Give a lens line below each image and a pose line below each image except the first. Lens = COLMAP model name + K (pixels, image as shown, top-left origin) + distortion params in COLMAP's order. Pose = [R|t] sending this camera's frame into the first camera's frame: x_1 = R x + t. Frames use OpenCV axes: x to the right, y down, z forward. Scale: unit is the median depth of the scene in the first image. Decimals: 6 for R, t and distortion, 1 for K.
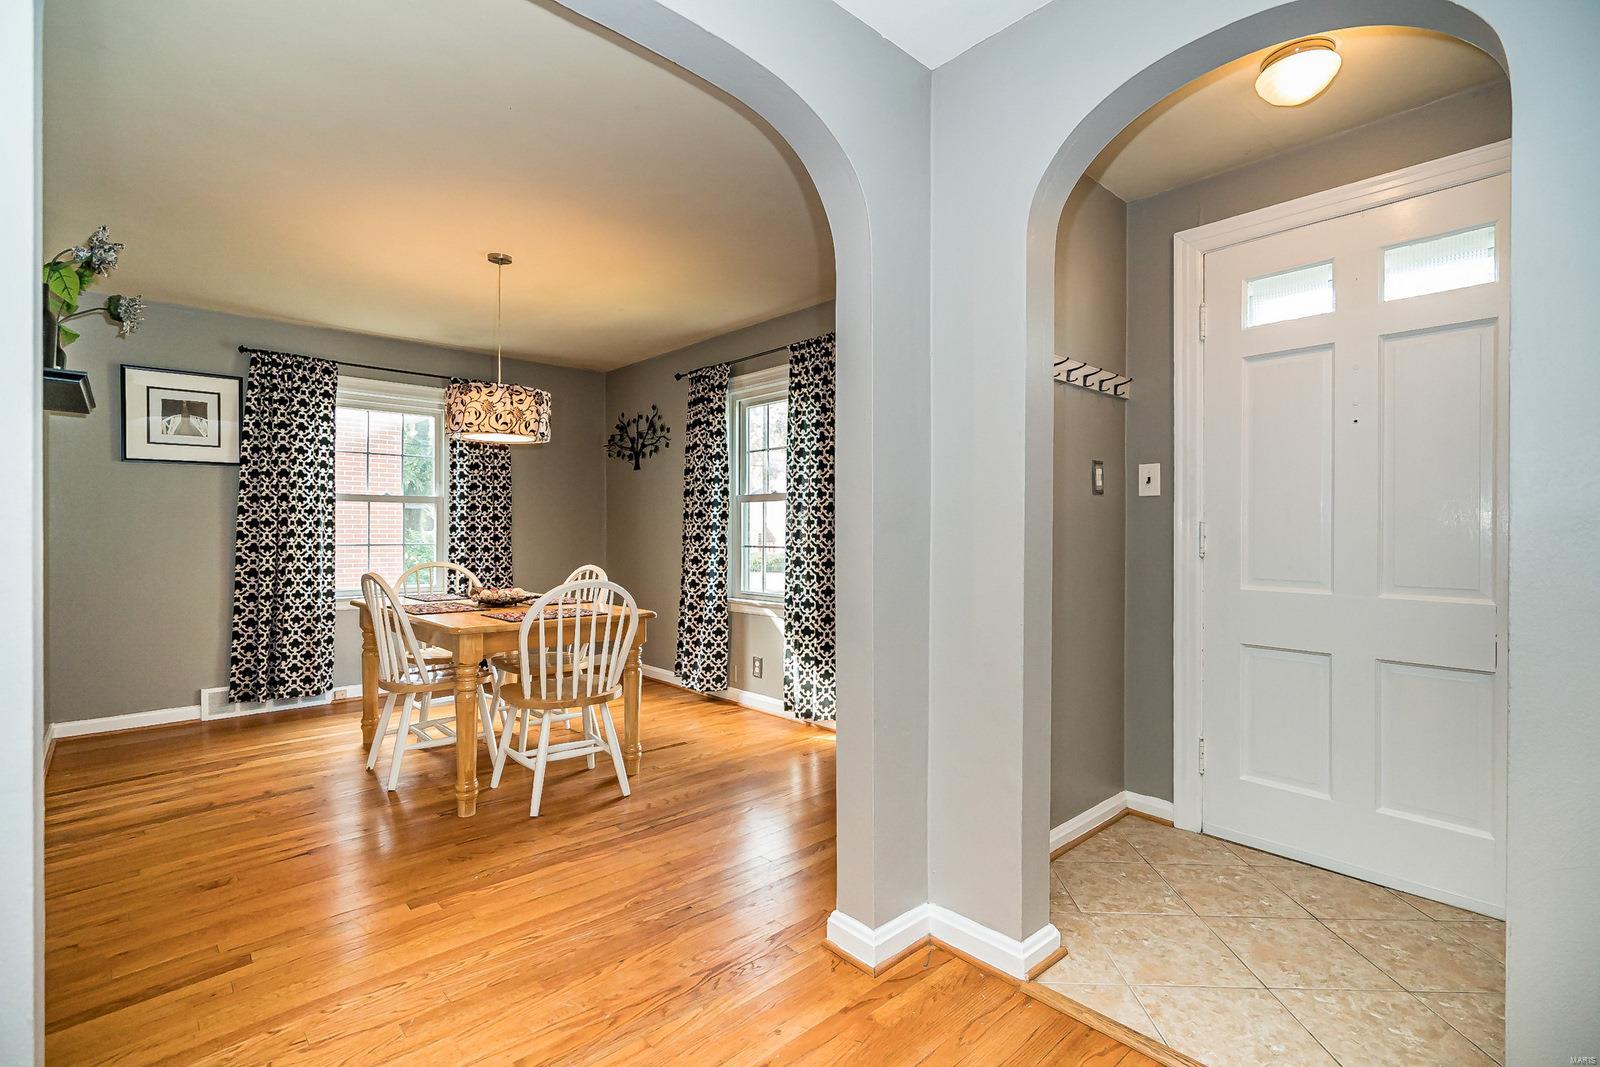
lens RADIAL K [[718.8, 0, 734.6], [0, 718.8, 536.6], [0, 0, 1]] dist [-0.000846, 0.000036]
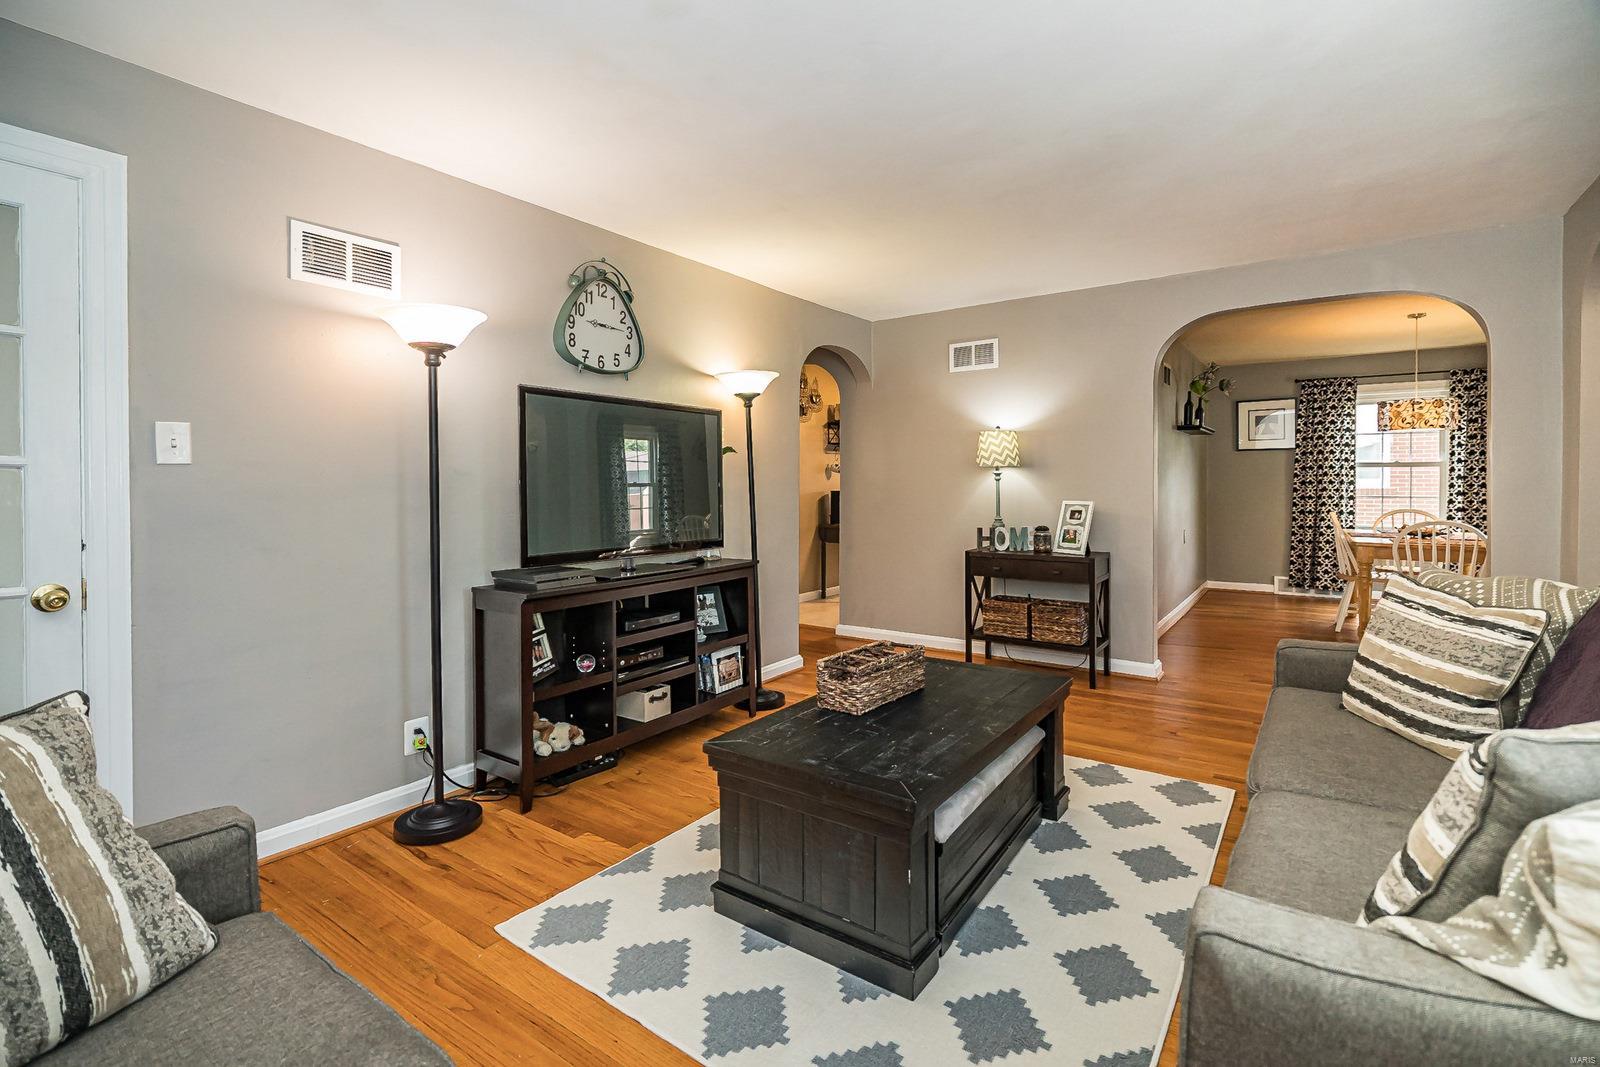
lens RADIAL K [[686.4, 0, 863.1], [0, 686.4, 488.2], [0, 0, 1]] dist [-0.008635, 0.000105]
pose [[0.274112, 0.005847, -0.961680, 0.587133], [-0.003498, 0.999981, 0.005082, -0.010235], [0.961691, 0.001971, 0.274127, -0.430169]]
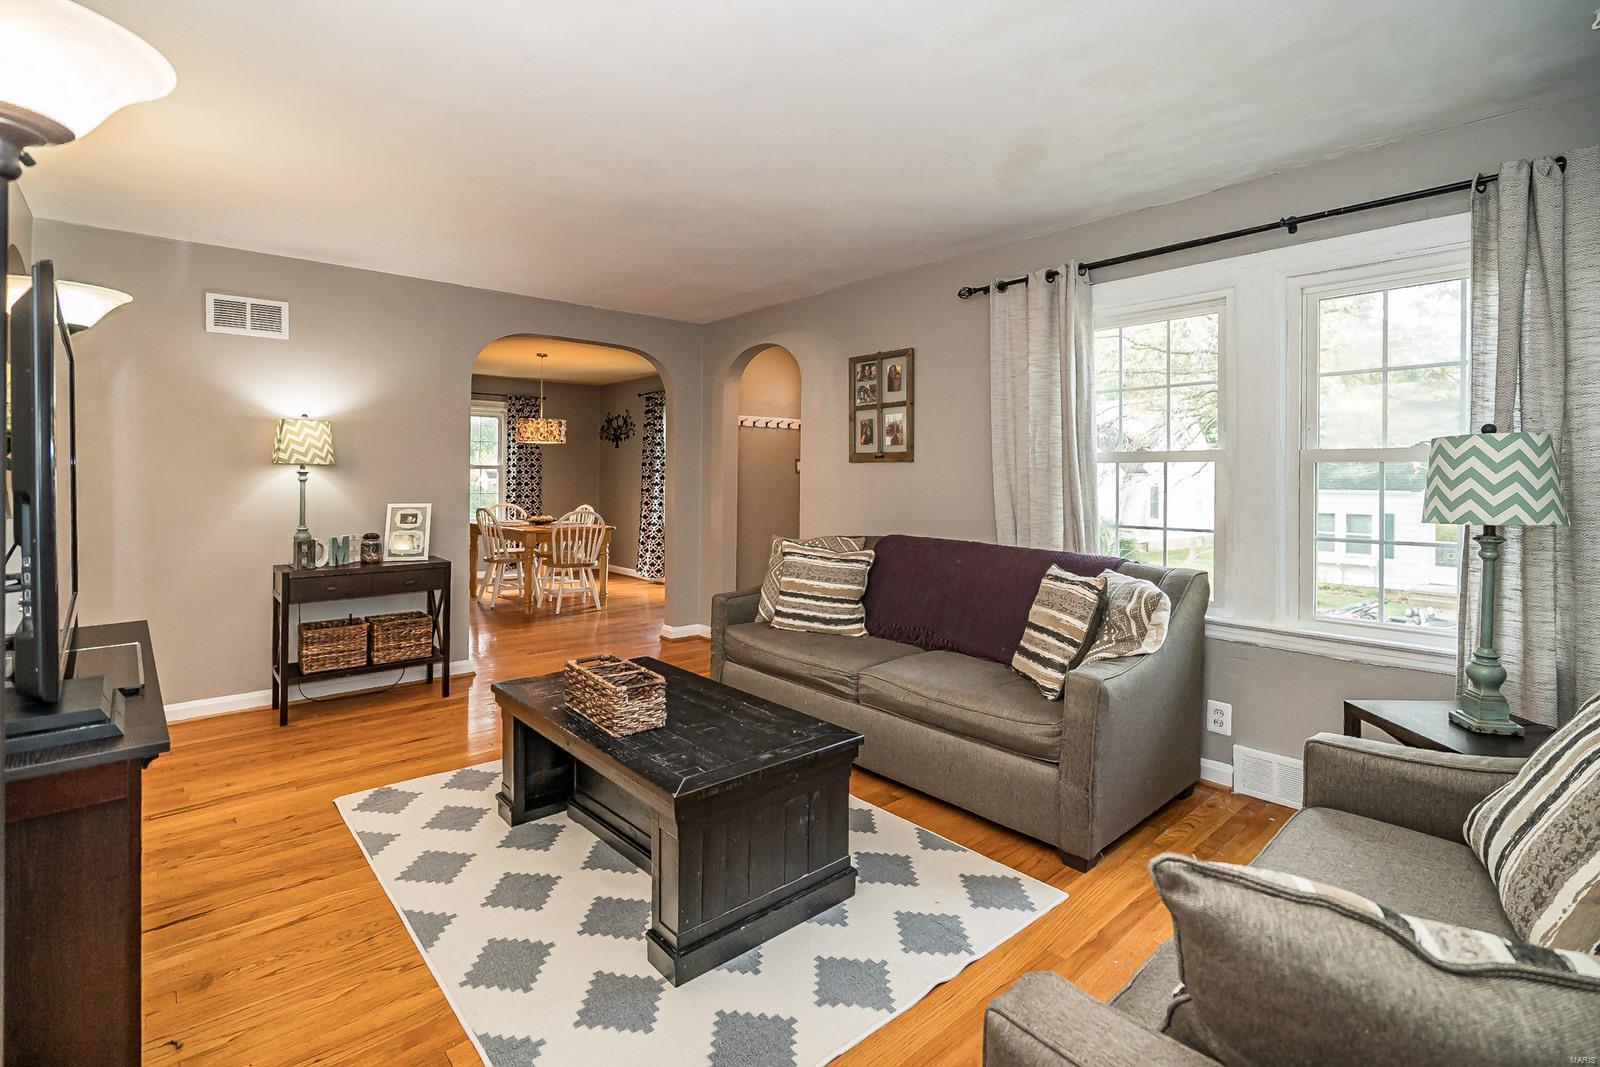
lens RADIAL K [[731.4, 0, 693.9], [0, 731.4, 474.7], [0, 0, 1]] dist [-0.011238, 0.000278]
pose [[0.997213, 0.001765, -0.074590, 0.198837], [-0.002696, 0.999920, -0.012383, -0.015285], [0.074562, 0.012550, 0.997137, -0.788116]]
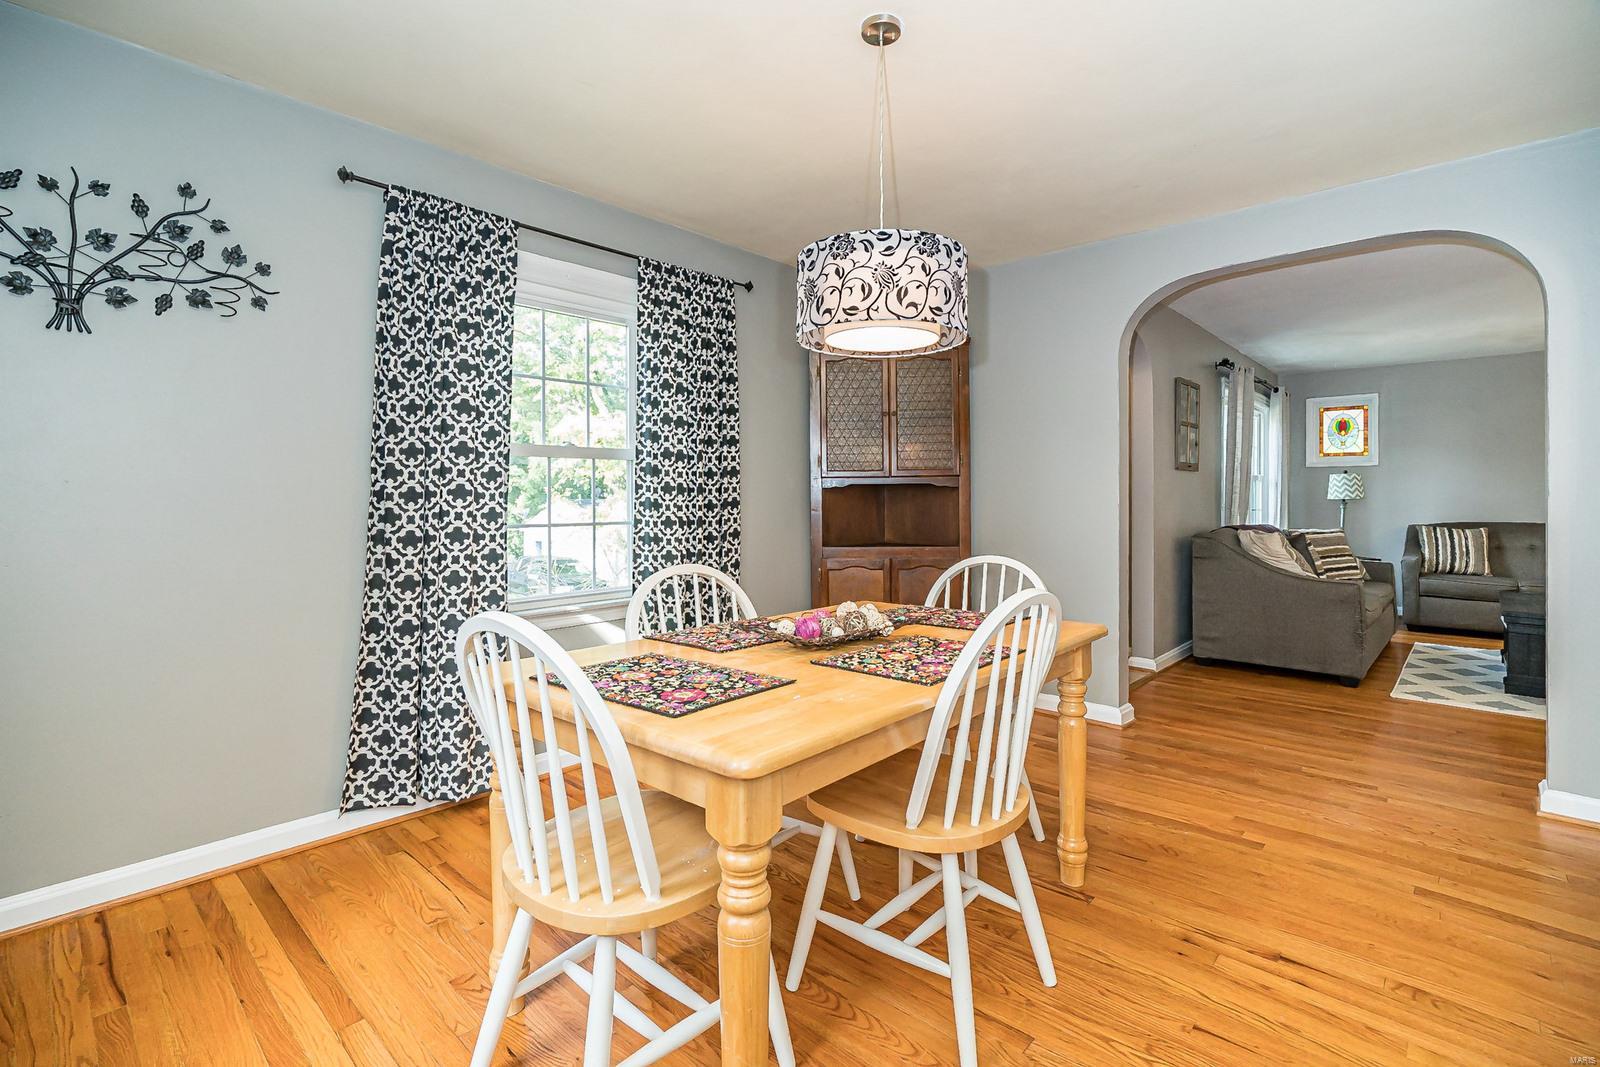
lens RADIAL K [[741.2, 0, 805.8], [0, 741.2, 513.4], [0, 0, 1]] dist [-0.000876, -0.000200]
pose [[-0.137083, -0.024985, 0.990244, -0.669791], [0.008225, 0.999619, 0.026361, -0.011409], [-0.990525, 0.011759, -0.136825, 0.846134]]
